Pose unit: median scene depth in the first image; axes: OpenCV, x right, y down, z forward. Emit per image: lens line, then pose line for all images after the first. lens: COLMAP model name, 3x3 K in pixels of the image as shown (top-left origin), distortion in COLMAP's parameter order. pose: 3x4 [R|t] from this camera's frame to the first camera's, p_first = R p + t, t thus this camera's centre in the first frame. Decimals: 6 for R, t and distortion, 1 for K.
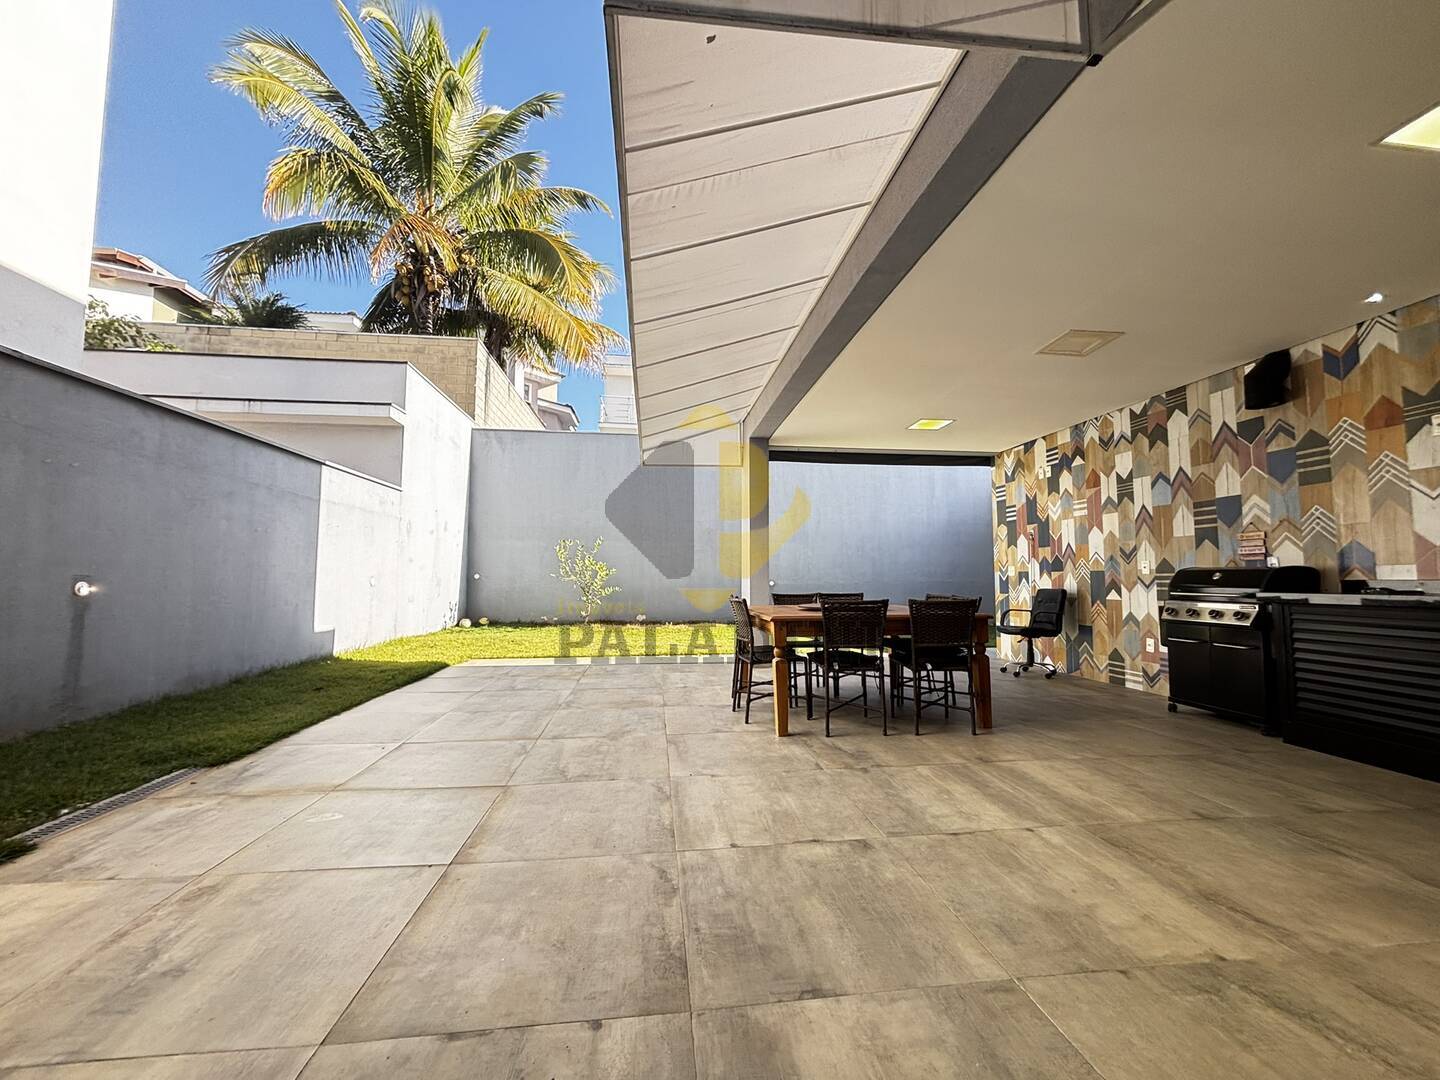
lens RADIAL K [[578.6, 0, 717.5], [0, 578.6, 545.8], [0, 0, 1]] dist [-0.007650, -0.001015]
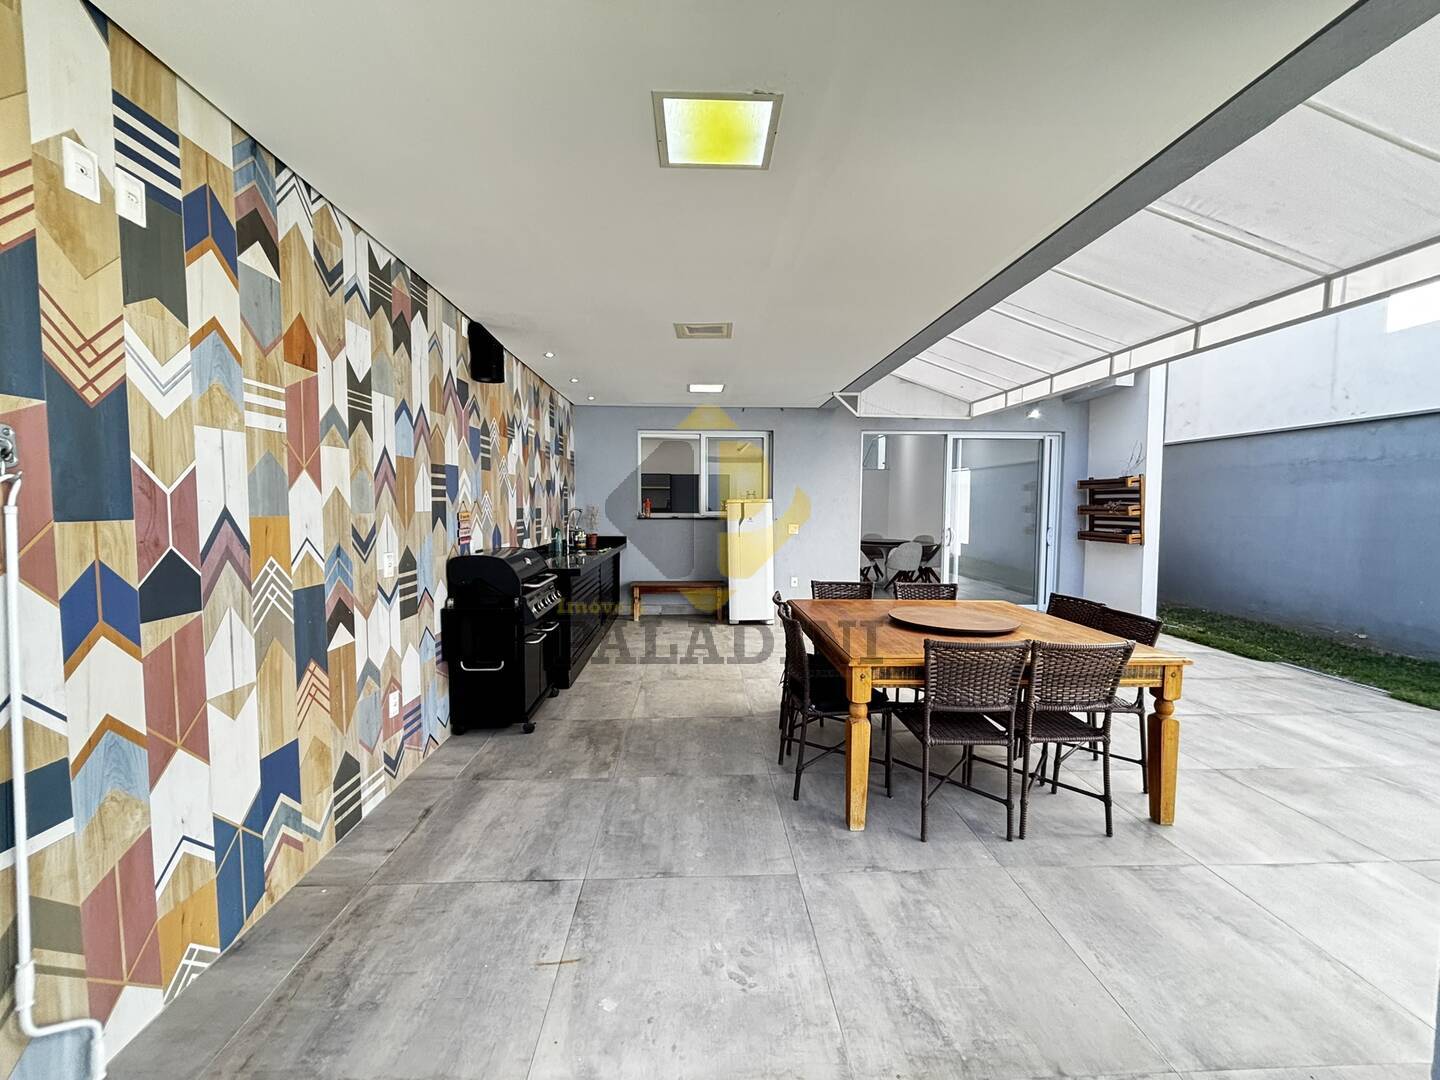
lens RADIAL K [[578.6, 0, 715.1], [0, 578.6, 540.7], [0, 0, 1]] dist [-0.007650, -0.001015]
pose [[-0.997953, -0.008119, 0.063427, 0.397813], [-0.007640, 0.999940, 0.007802, 0.007808], [-0.063487, 0.007301, -0.997956, 1.499495]]
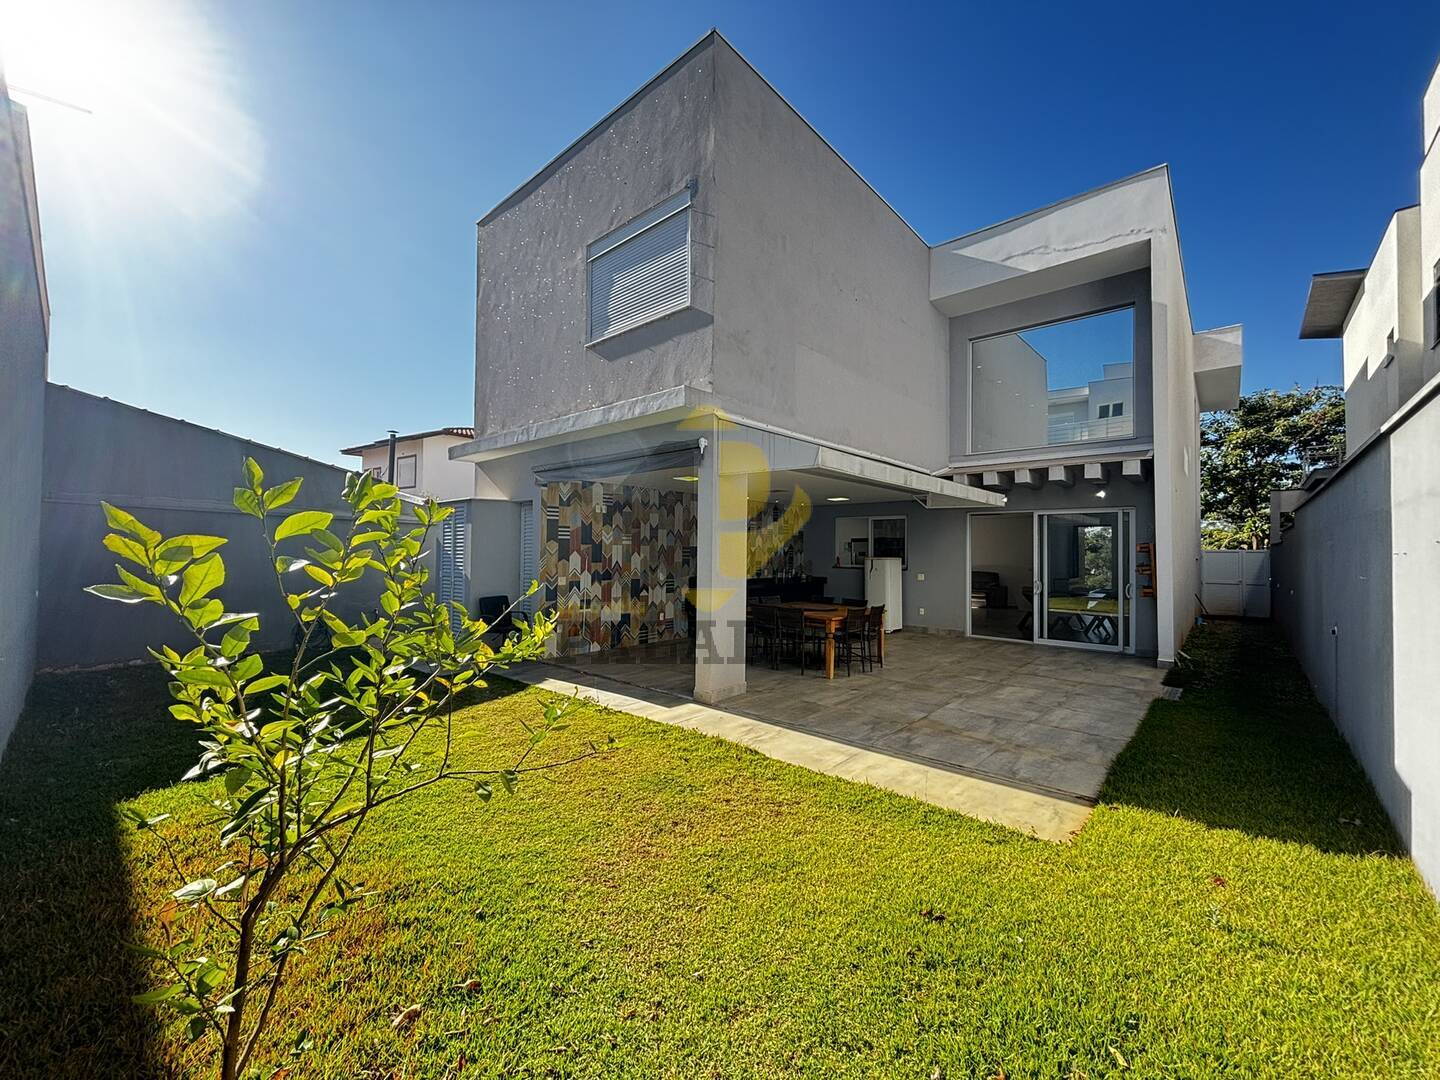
lens RADIAL K [[578.6, 0, 716.8], [0, 578.6, 543.4], [0, 0, 1]] dist [-0.007650, -0.001015]
pose [[-0.667943, -0.002010, 0.744210, -0.810531], [-0.054548, 0.997439, -0.046264, 0.005555], [-0.742211, -0.071497, -0.666342, 2.132761]]
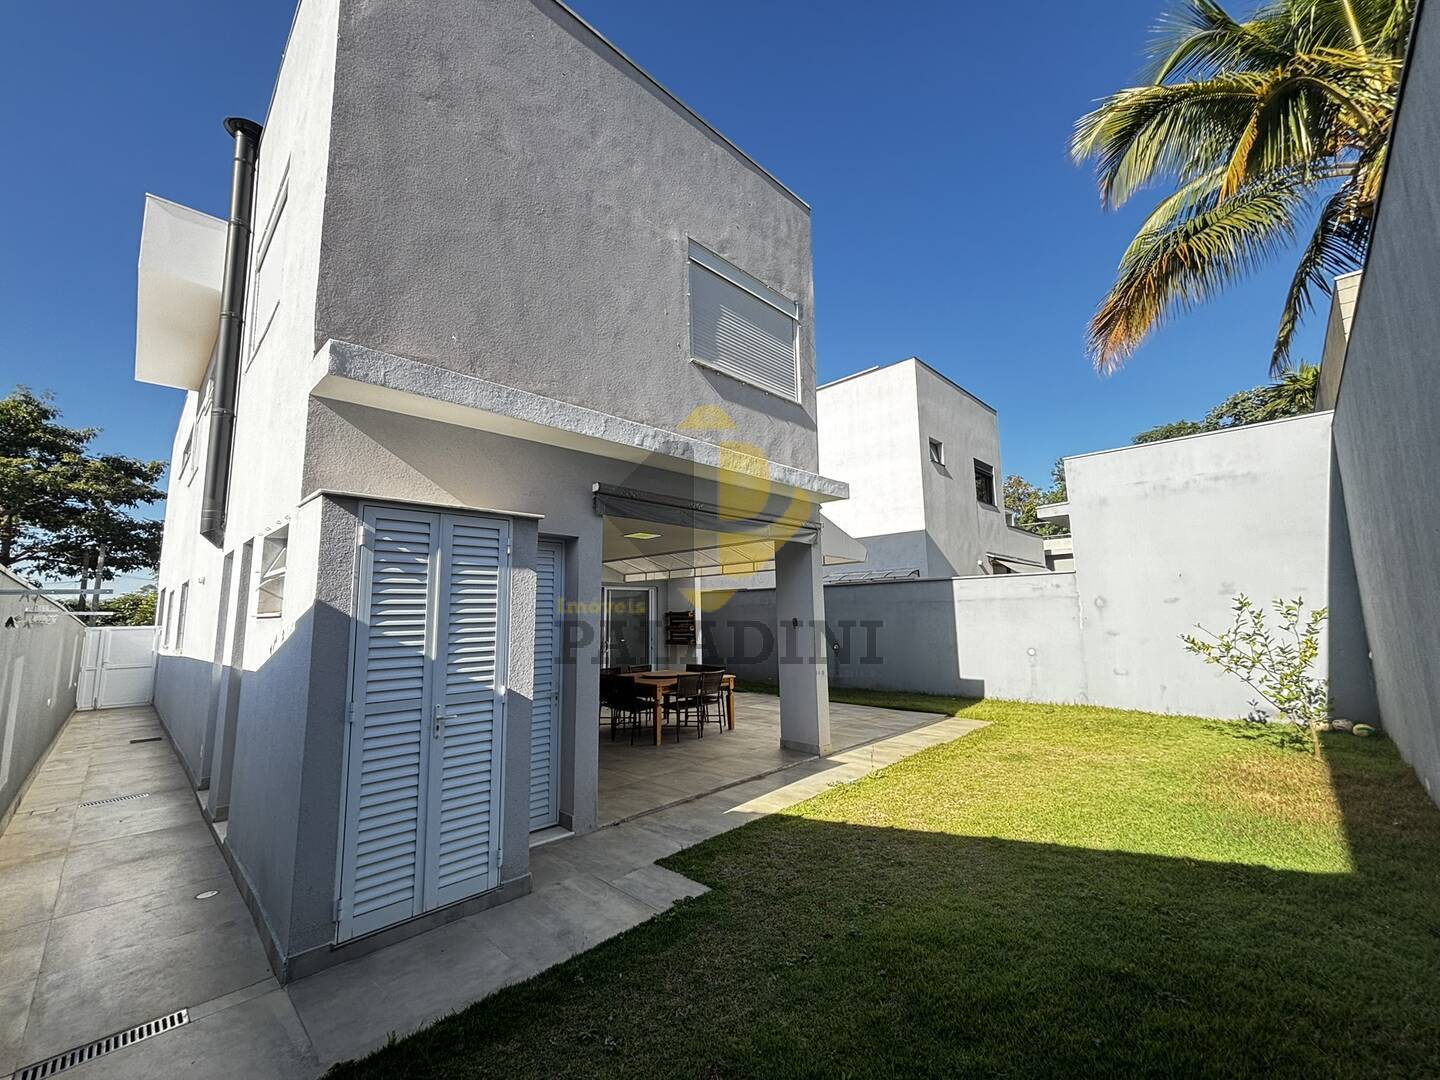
lens RADIAL K [[578.6, 0, 720.0], [0, 578.6, 535.5], [0, 0, 1]] dist [-0.007650, -0.001015]
pose [[-0.763586, -0.079534, -0.640789, 1.152151], [0.048496, 0.982518, -0.179738, 0.007671], [0.643882, -0.168321, -0.746380, 2.265806]]
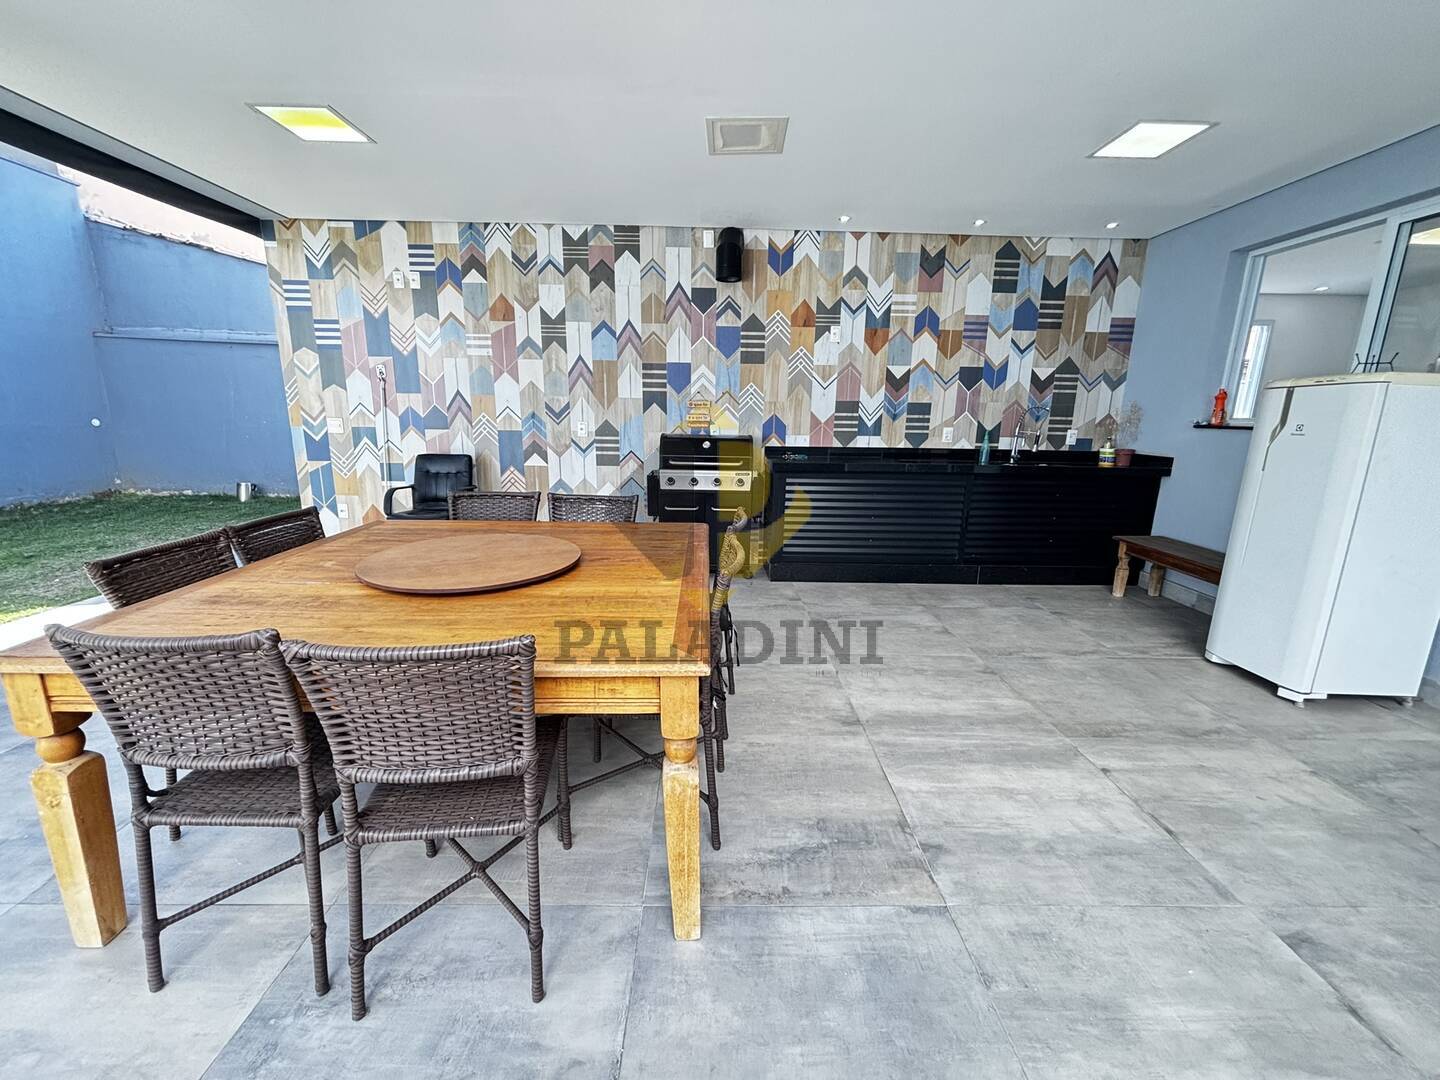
lens RADIAL K [[578.6, 0, 724.5], [0, 578.6, 542.9], [0, 0, 1]] dist [-0.007650, -0.001015]
pose [[0.103228, -0.211653, 0.971878, -0.142047], [-0.075141, 0.972647, 0.219801, -0.004593], [-0.991815, -0.095717, 0.084500, 0.678077]]
